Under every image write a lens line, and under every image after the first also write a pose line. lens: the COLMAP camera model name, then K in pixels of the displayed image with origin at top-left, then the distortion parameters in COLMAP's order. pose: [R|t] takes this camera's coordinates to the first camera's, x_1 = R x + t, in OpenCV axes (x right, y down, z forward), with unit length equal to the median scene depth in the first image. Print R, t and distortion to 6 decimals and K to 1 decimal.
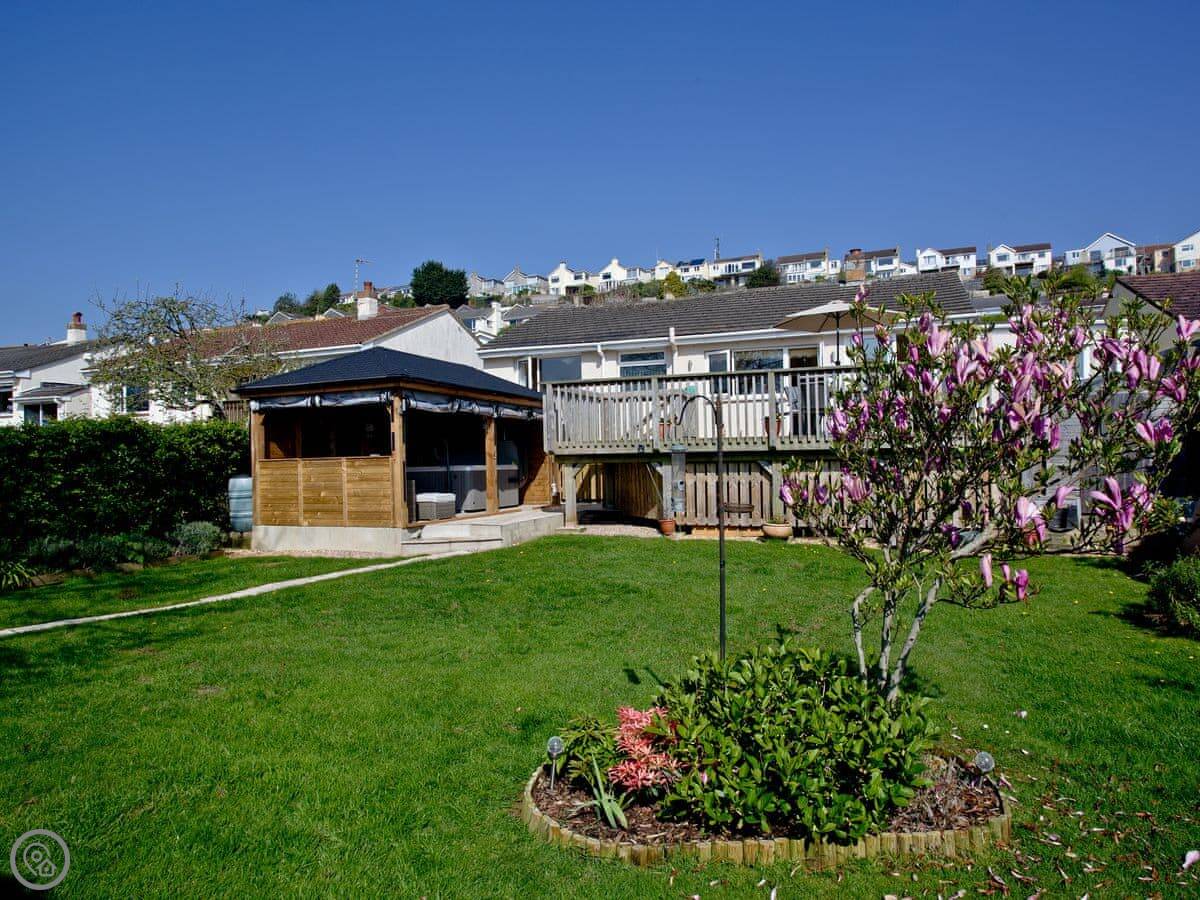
lens RADIAL K [[710.2, 0, 600.0], [0, 710.2, 450.0], [0, 0, 1]] dist [-0.003021, 0.001124]
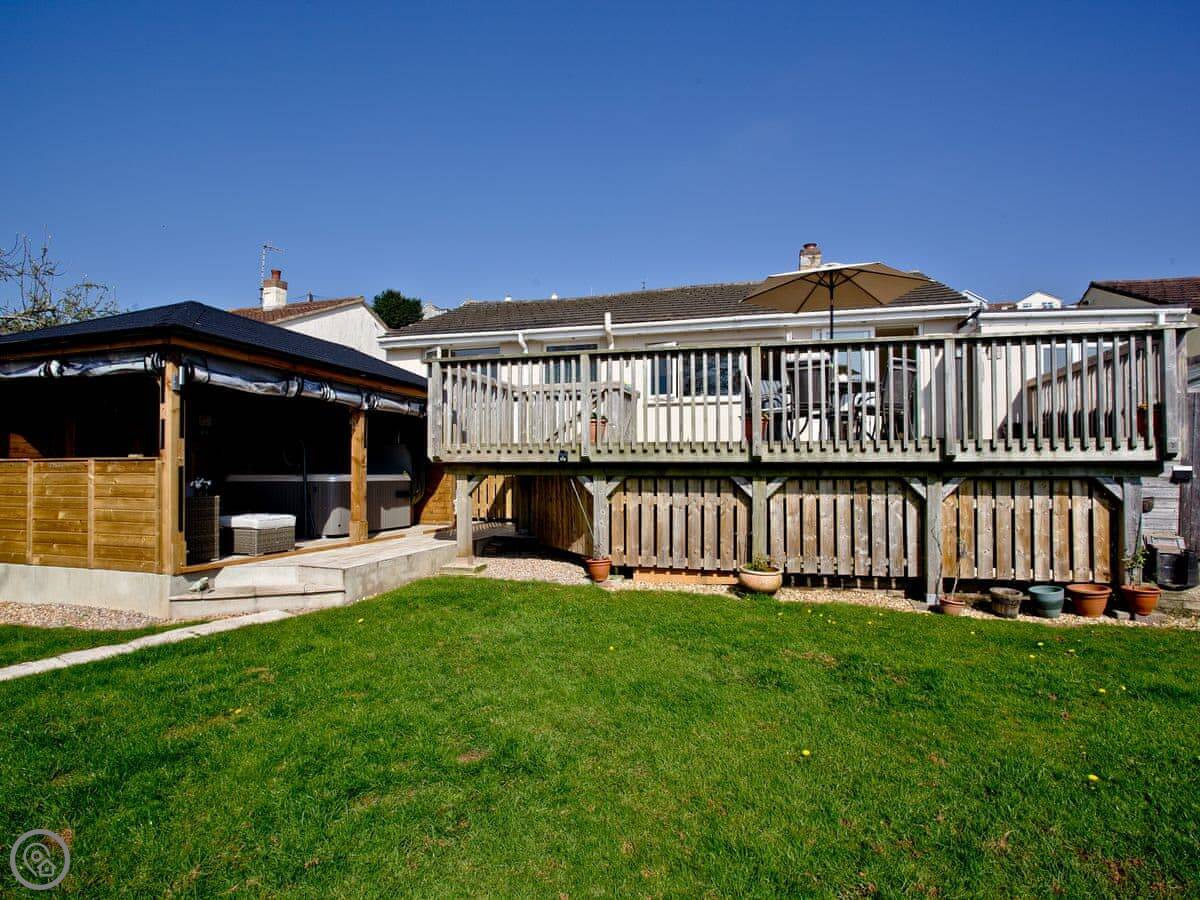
lens RADIAL K [[637.3, 0, 600.0], [0, 637.3, 450.0], [0, 0, 1]] dist [-0.071602, 0.019582]
pose [[0.994853, 0.022959, 0.098693, 0.031875], [-0.021045, 0.999570, -0.020397, 0.004250], [-0.099119, 0.018215, 0.994909, 0.378613]]
